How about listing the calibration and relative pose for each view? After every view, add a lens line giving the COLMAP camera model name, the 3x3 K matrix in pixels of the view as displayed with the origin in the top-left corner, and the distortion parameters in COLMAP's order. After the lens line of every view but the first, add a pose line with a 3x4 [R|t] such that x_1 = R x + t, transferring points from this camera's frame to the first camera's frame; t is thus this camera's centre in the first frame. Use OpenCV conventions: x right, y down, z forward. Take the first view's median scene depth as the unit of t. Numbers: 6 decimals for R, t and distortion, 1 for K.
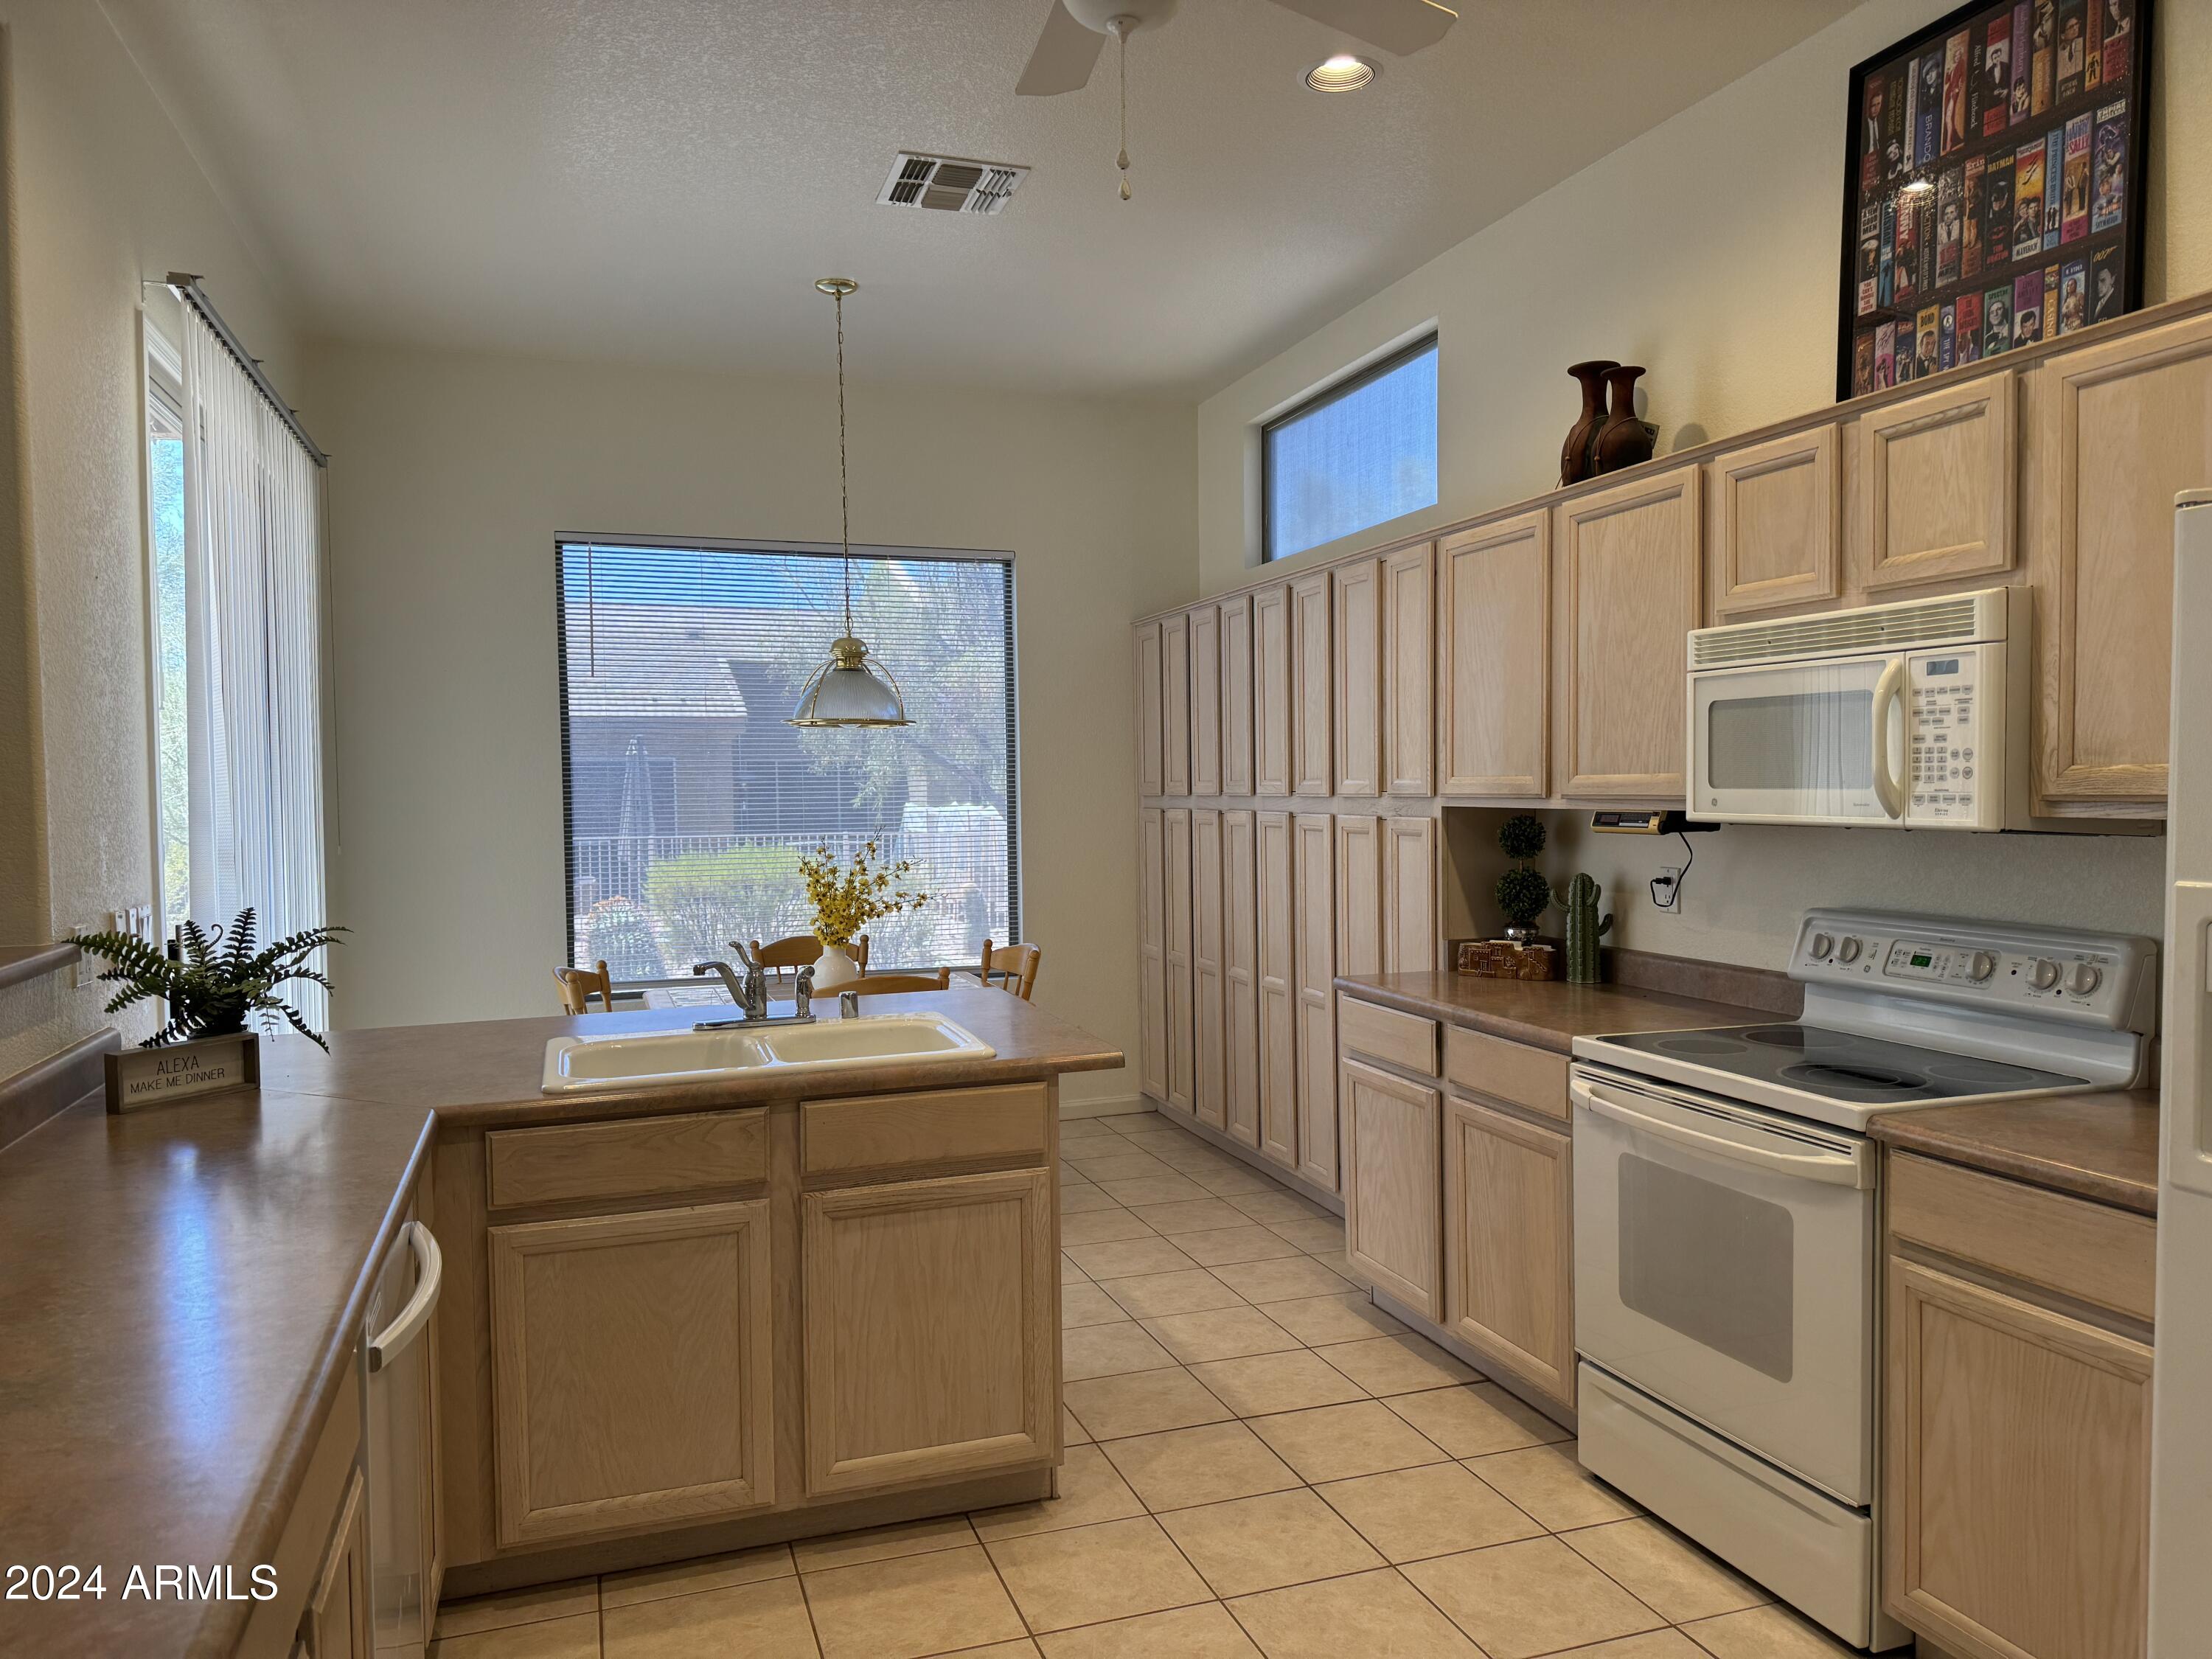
lens RADIAL K [[1556.6, 0, 1121.3], [0, 1556.6, 832.7], [0, 0, 1]] dist [0.055697, -0.070640]
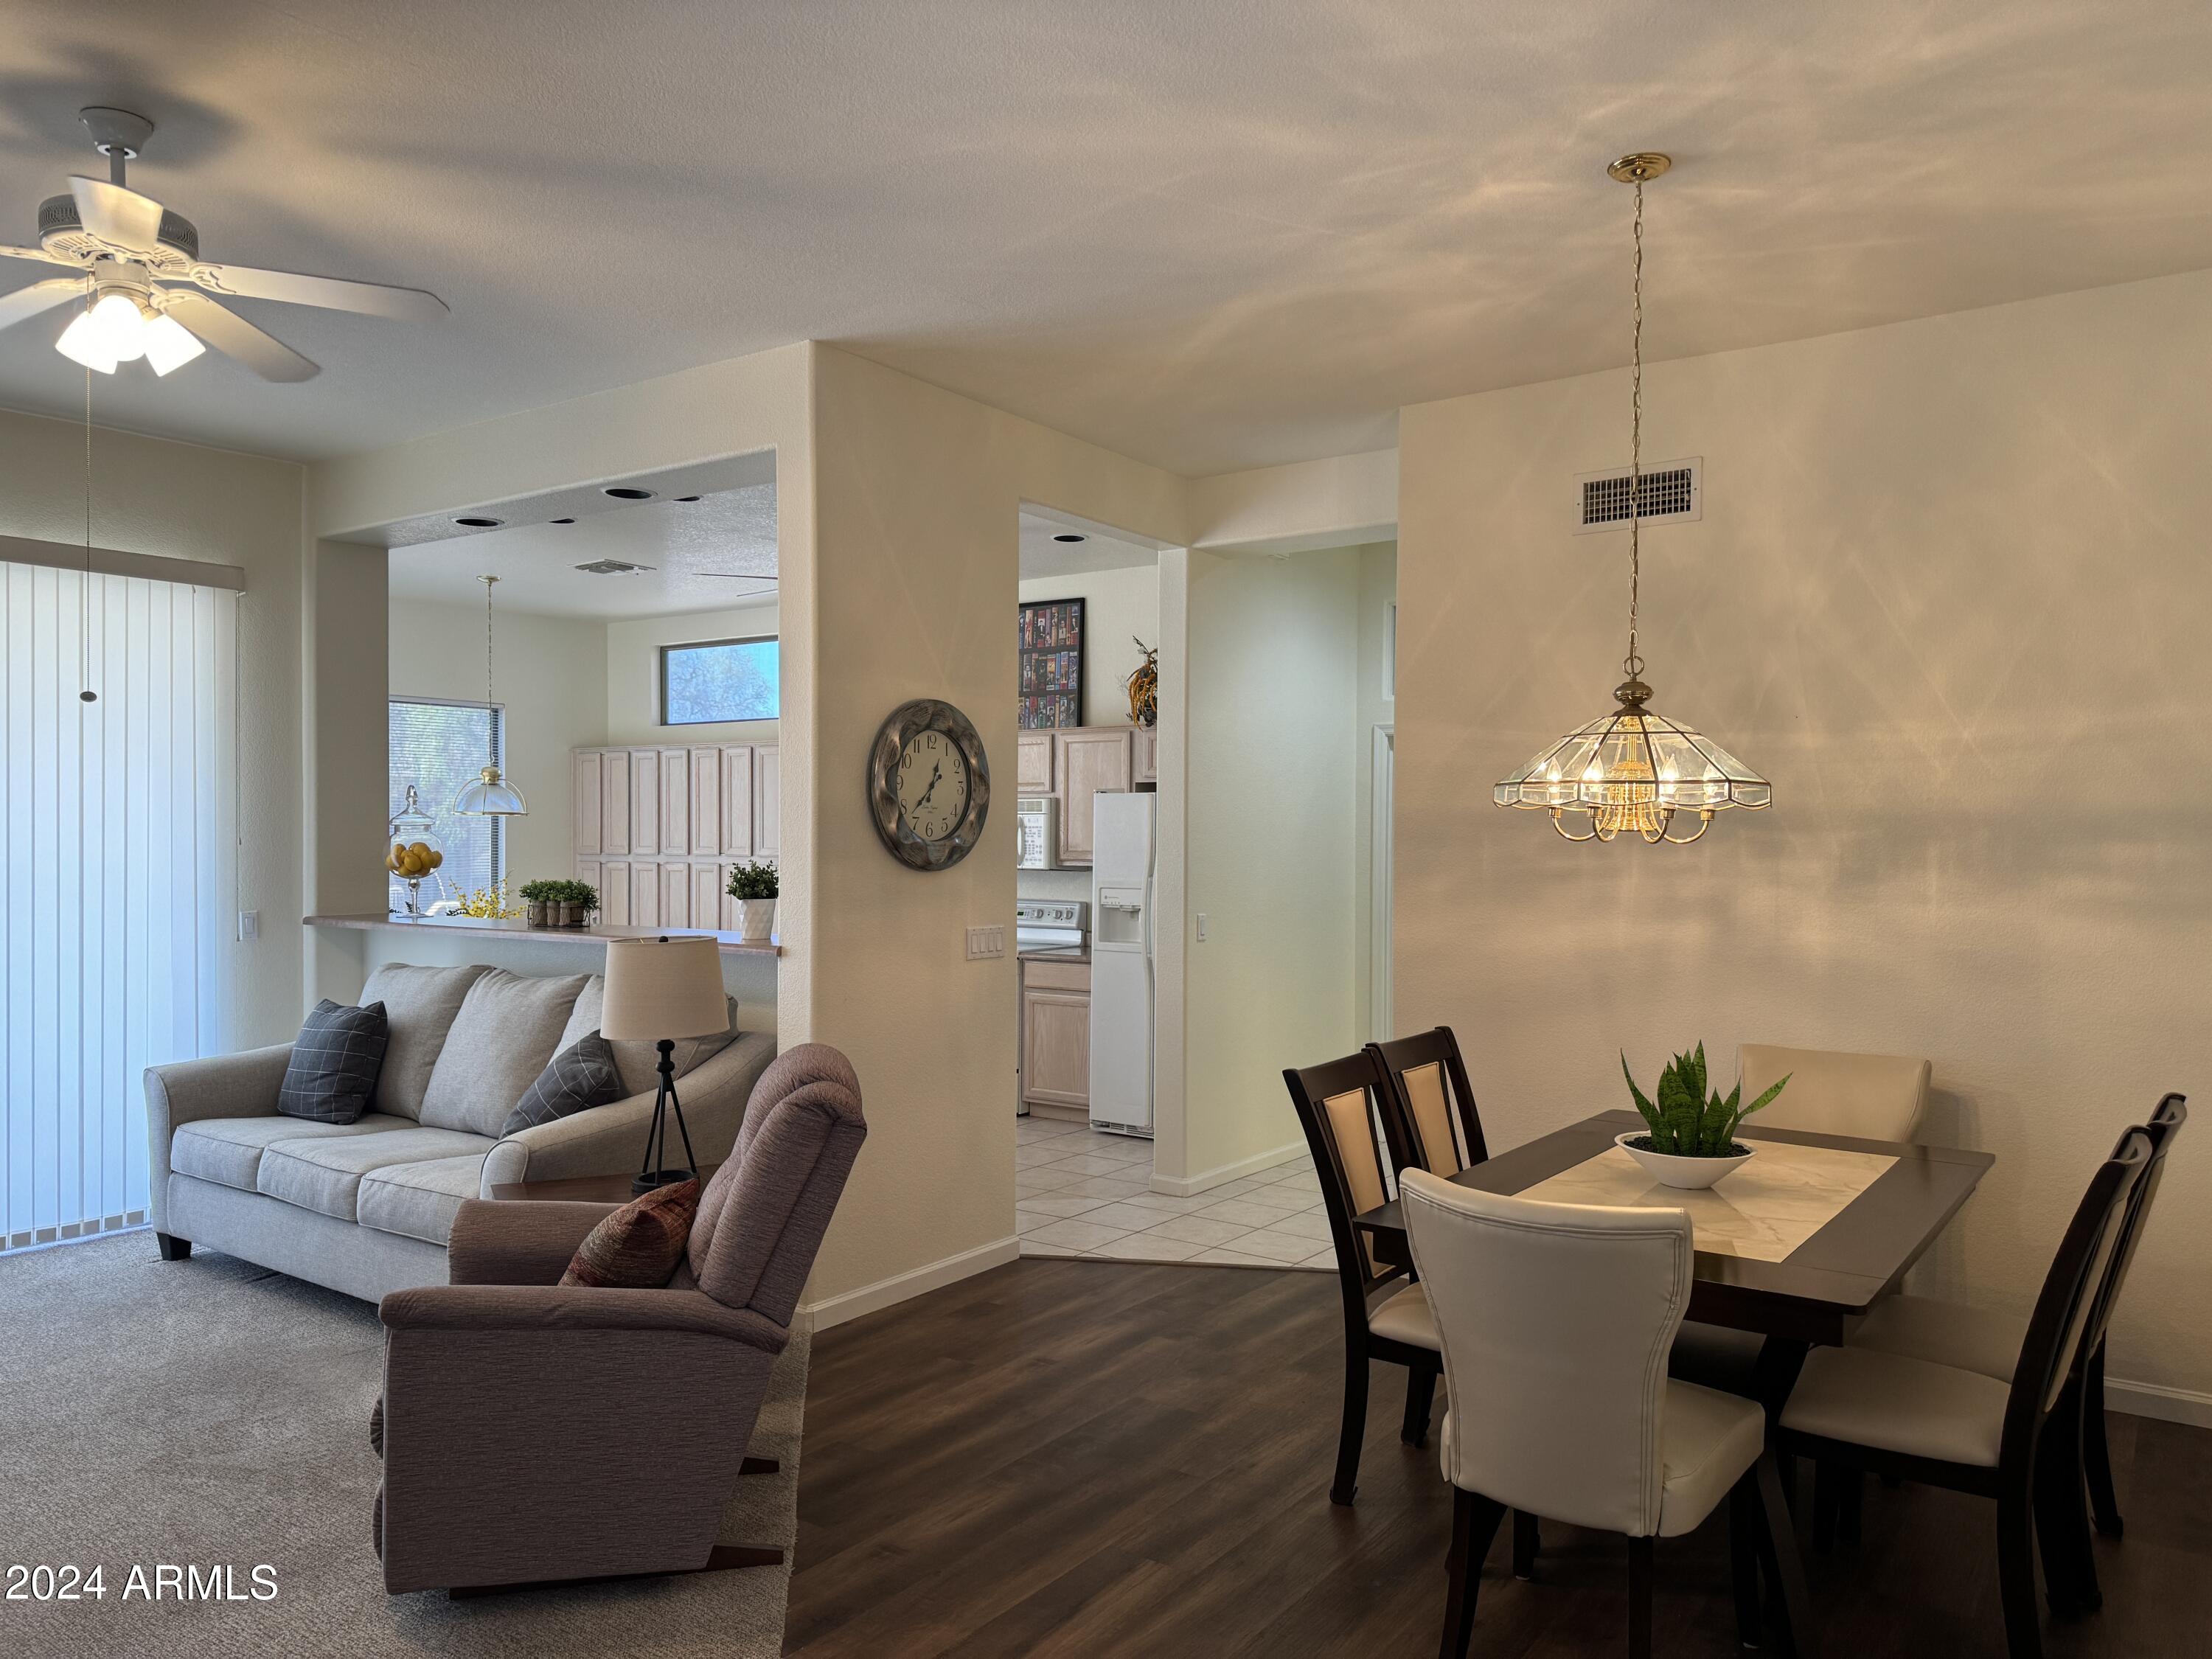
lens RADIAL K [[1556.6, 0, 1105.4], [0, 1556.6, 831.2], [0, 0, 1]] dist [0.055697, -0.070640]
pose [[0.809093, 0.015906, 0.587465, -1.111880], [0.006145, 0.999350, -0.035522, 0.030949], [-0.587648, 0.032351, 0.808470, -1.510931]]
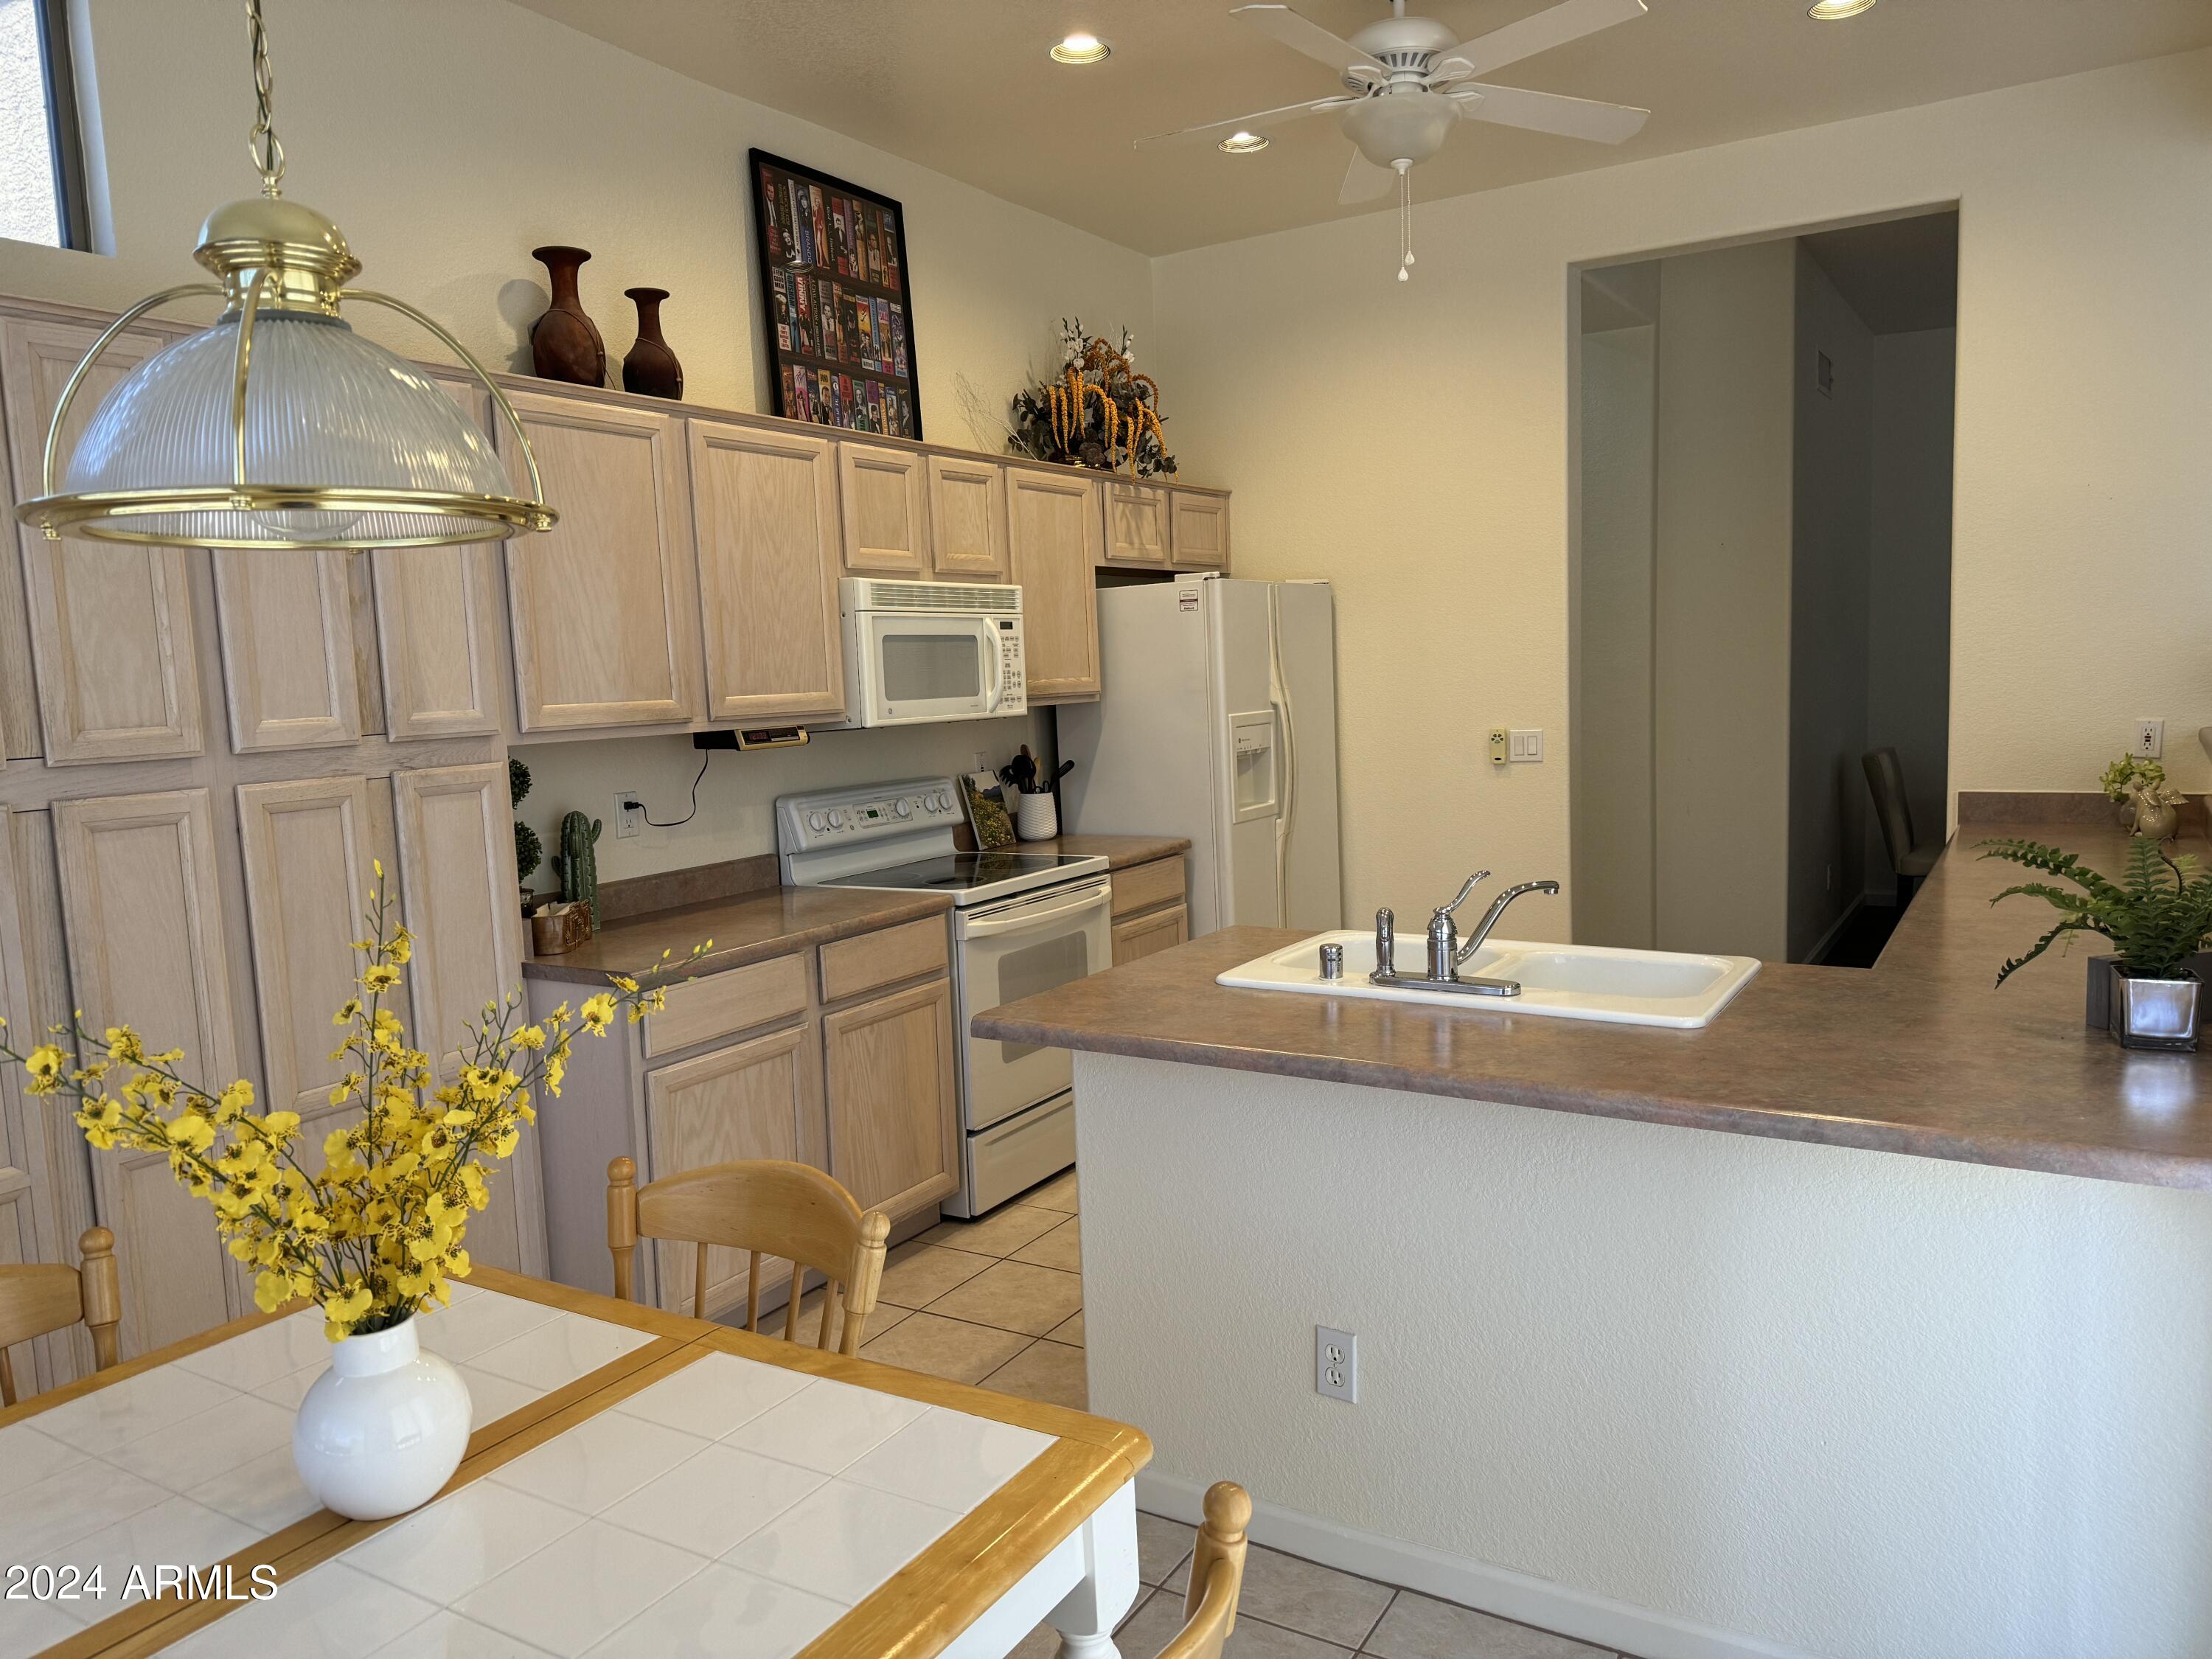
lens RADIAL K [[1556.6, 0, 1116.6], [0, 1556.6, 851.5], [0, 0, 1]] dist [0.055697, -0.070640]
pose [[-0.641235, -0.057480, 0.765189, -0.799267], [0.068851, 0.988858, 0.131979, -0.065433], [-0.764249, 0.137314, -0.630133, 1.773192]]
